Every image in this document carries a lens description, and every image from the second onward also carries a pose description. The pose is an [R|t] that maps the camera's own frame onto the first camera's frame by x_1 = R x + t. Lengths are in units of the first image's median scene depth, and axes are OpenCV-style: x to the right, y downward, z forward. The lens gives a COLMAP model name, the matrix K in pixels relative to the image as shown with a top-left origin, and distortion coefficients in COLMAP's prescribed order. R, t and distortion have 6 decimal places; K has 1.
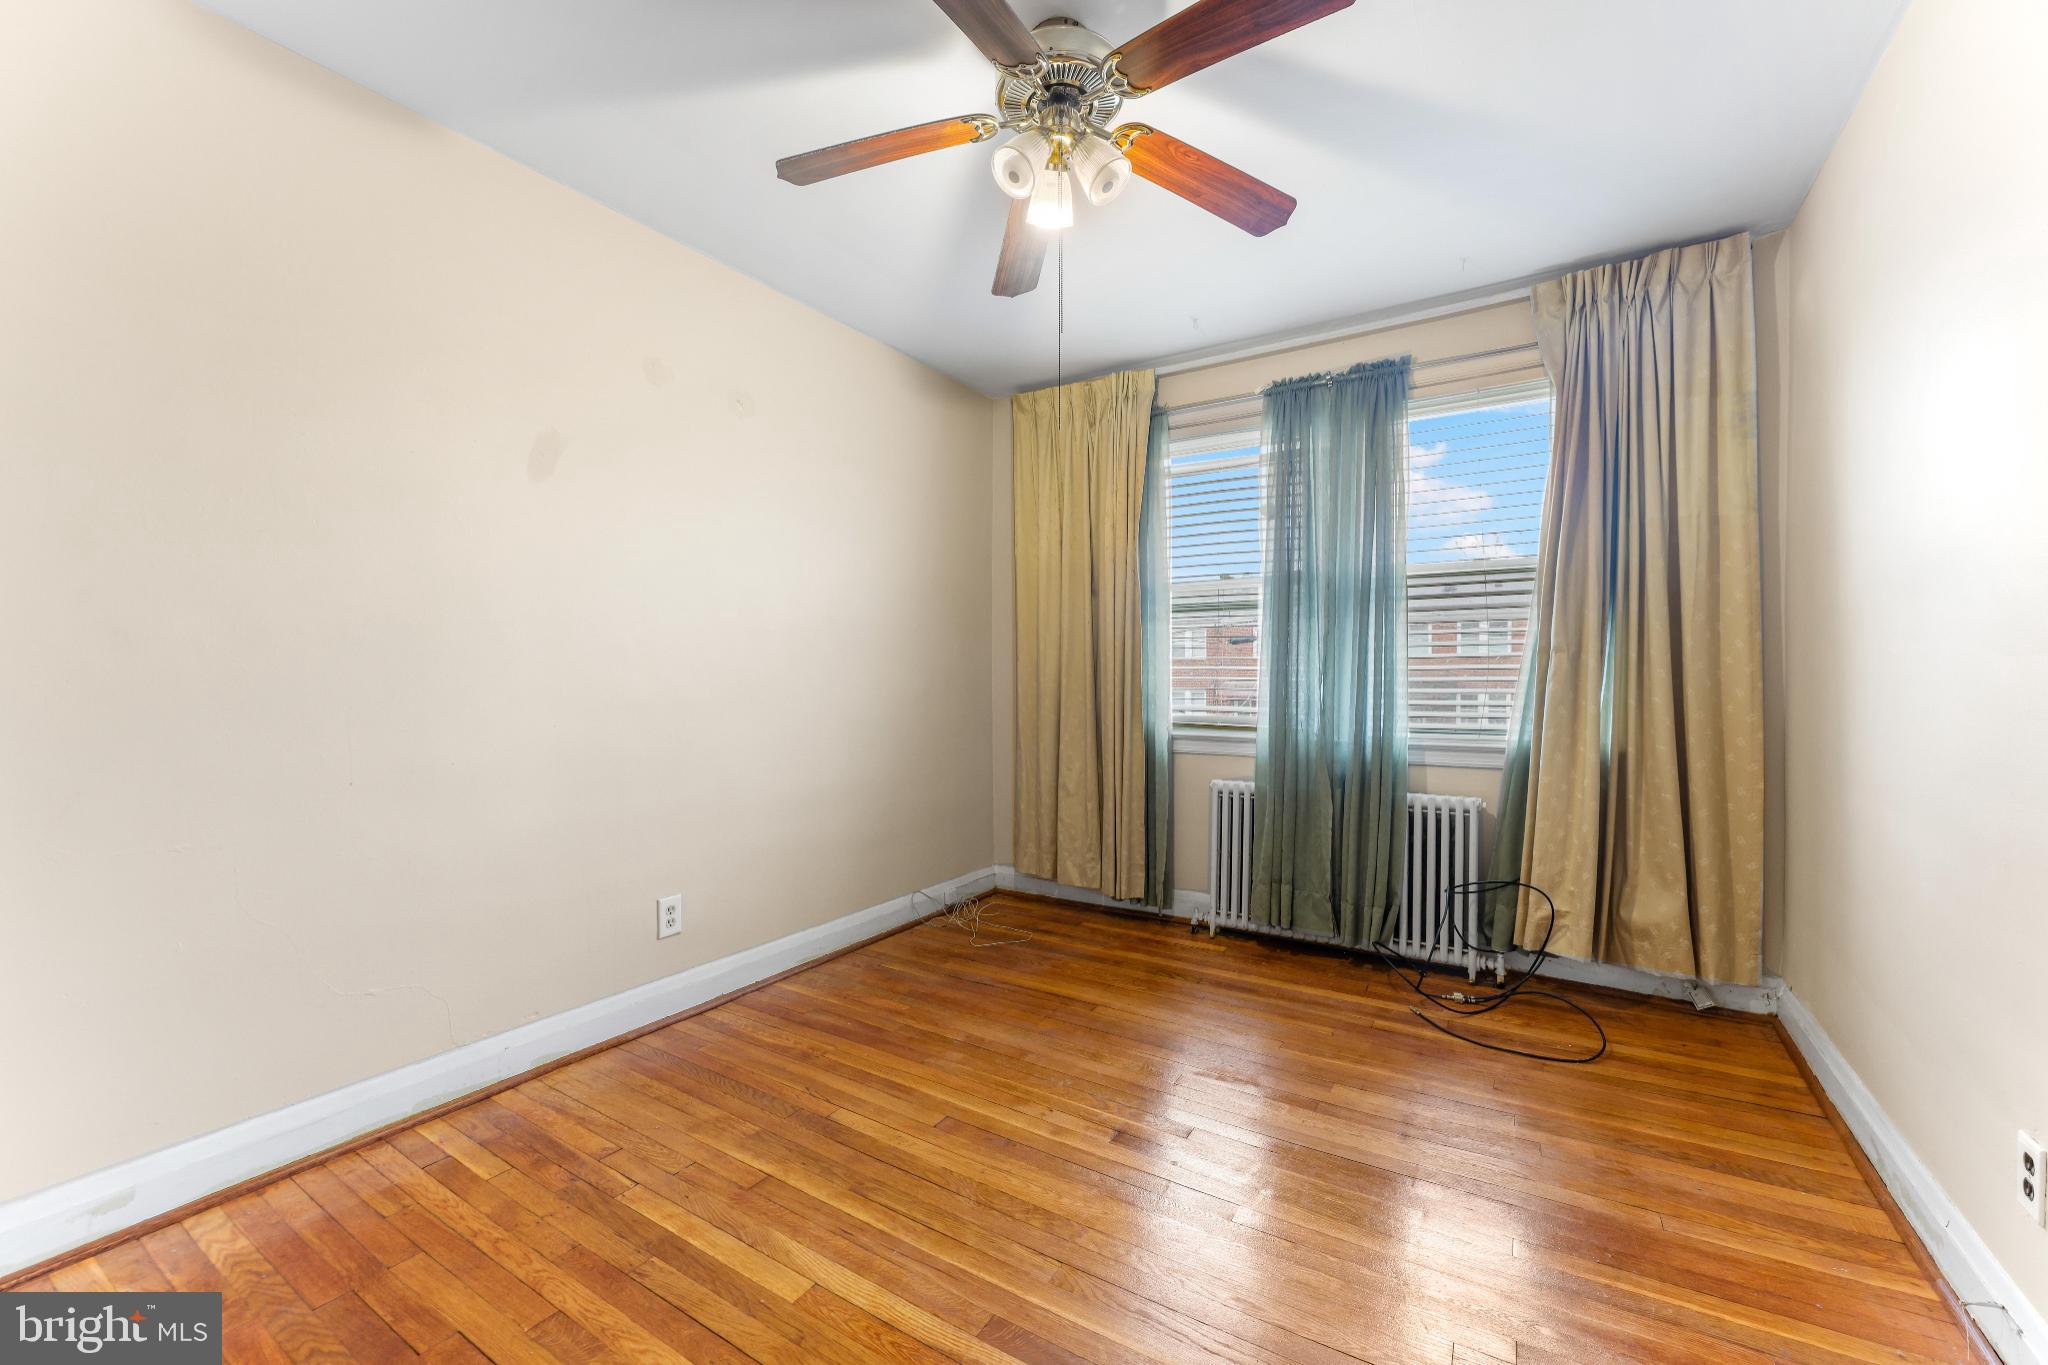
lens RADIAL K [[828.4, 0, 1021.3], [0, 828.4, 679.1], [0, 0, 1]] dist [0.000992, -0.000132]
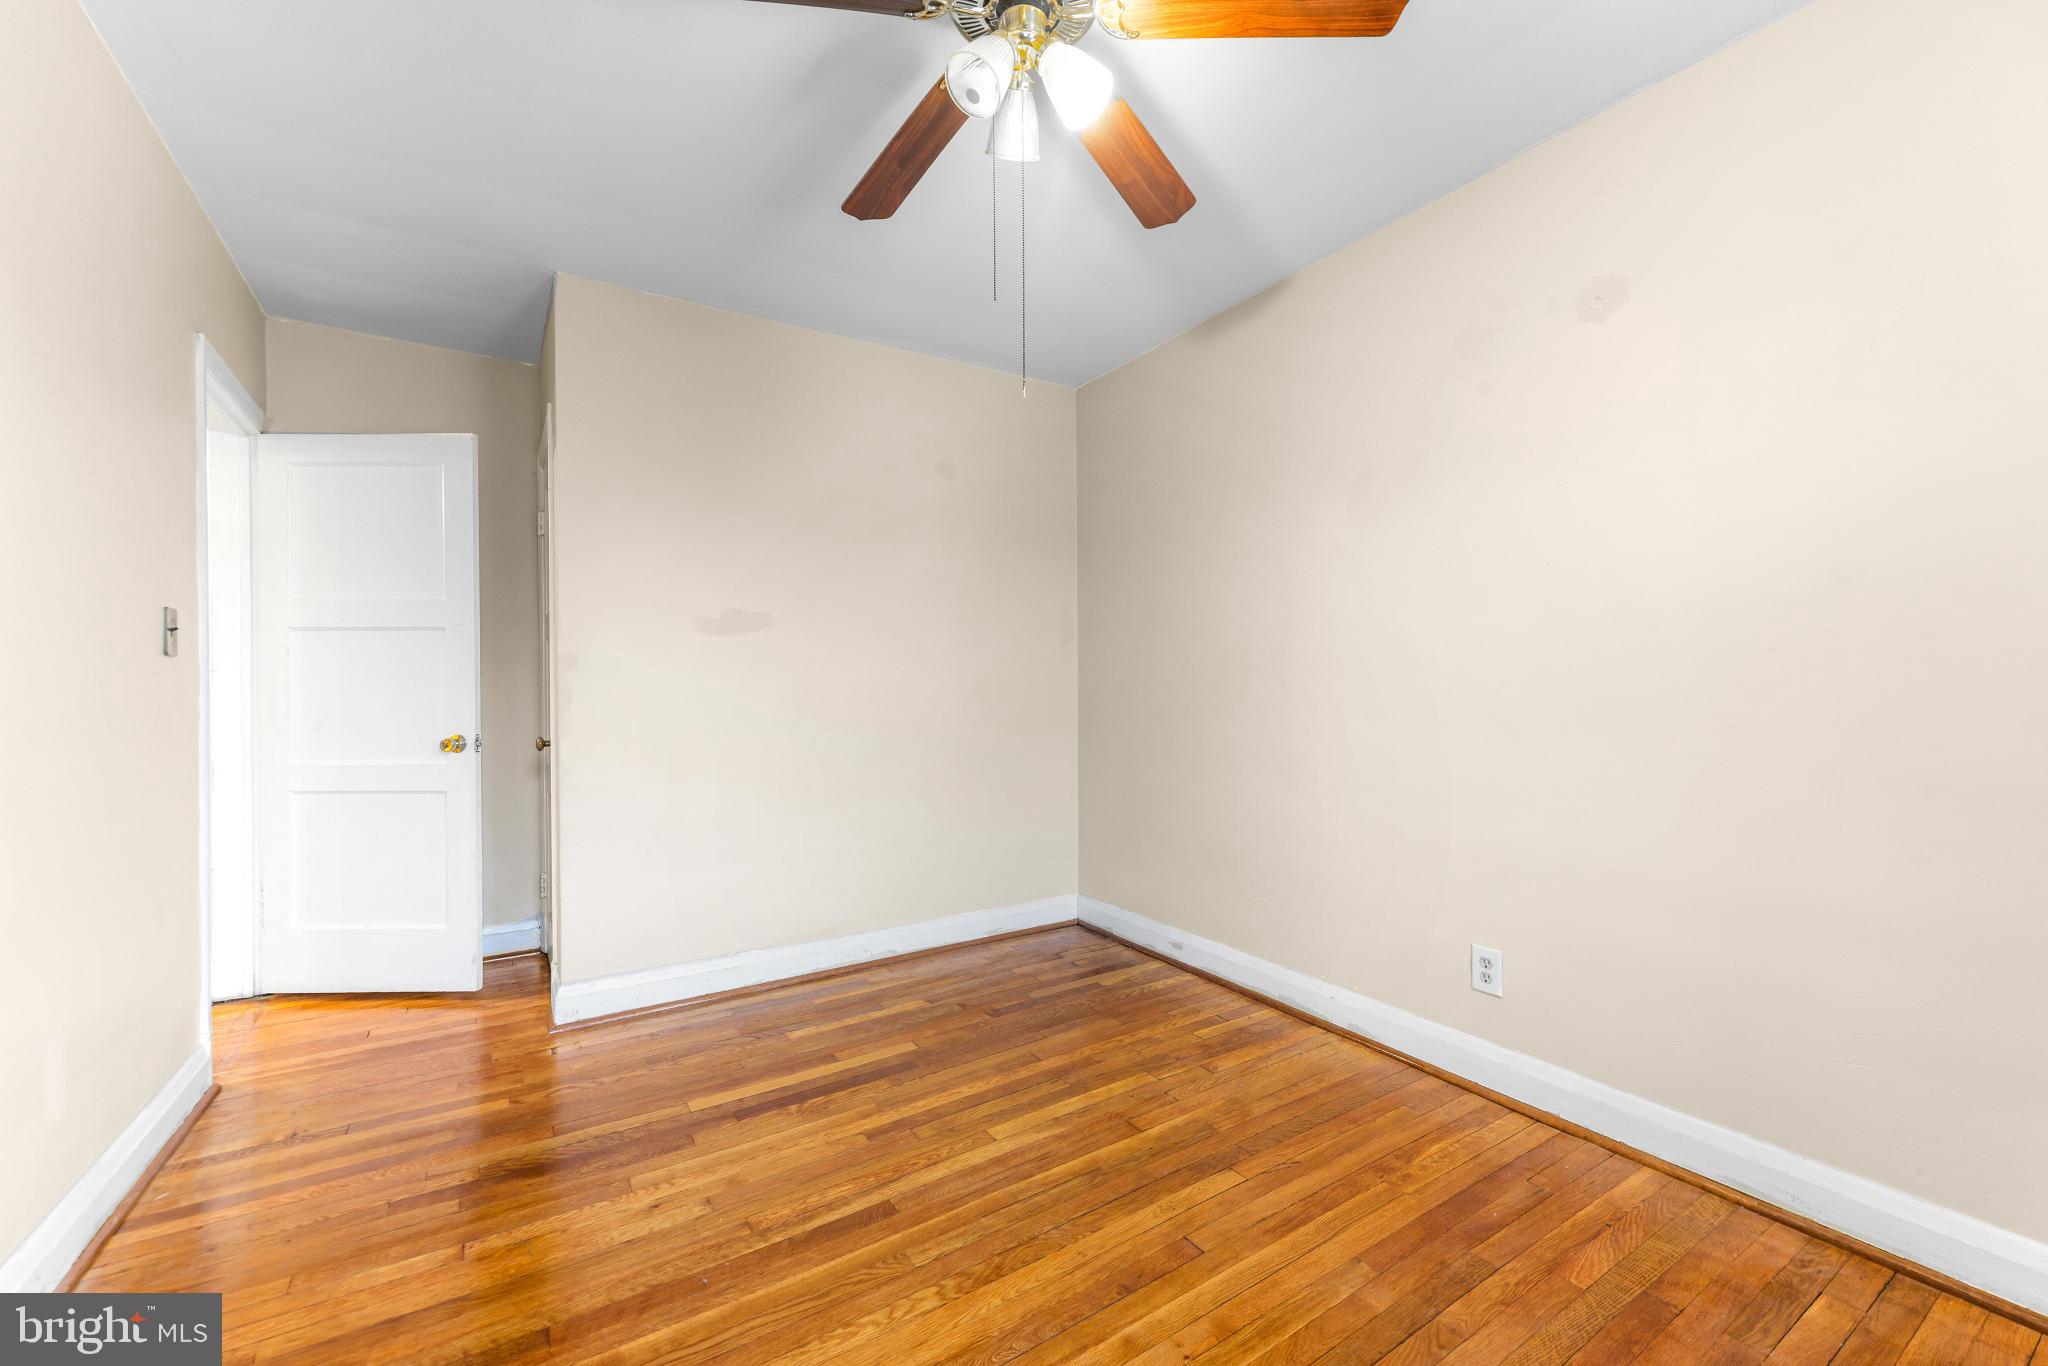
lens RADIAL K [[828.4, 0, 1025.0], [0, 828.4, 680.3], [0, 0, 1]] dist [0.000992, -0.000132]
pose [[-0.431582, 0.003231, -0.902068, 0.722259], [0.000951, 0.999995, 0.003127, -0.020362], [0.902073, 0.000491, -0.431582, 1.234009]]
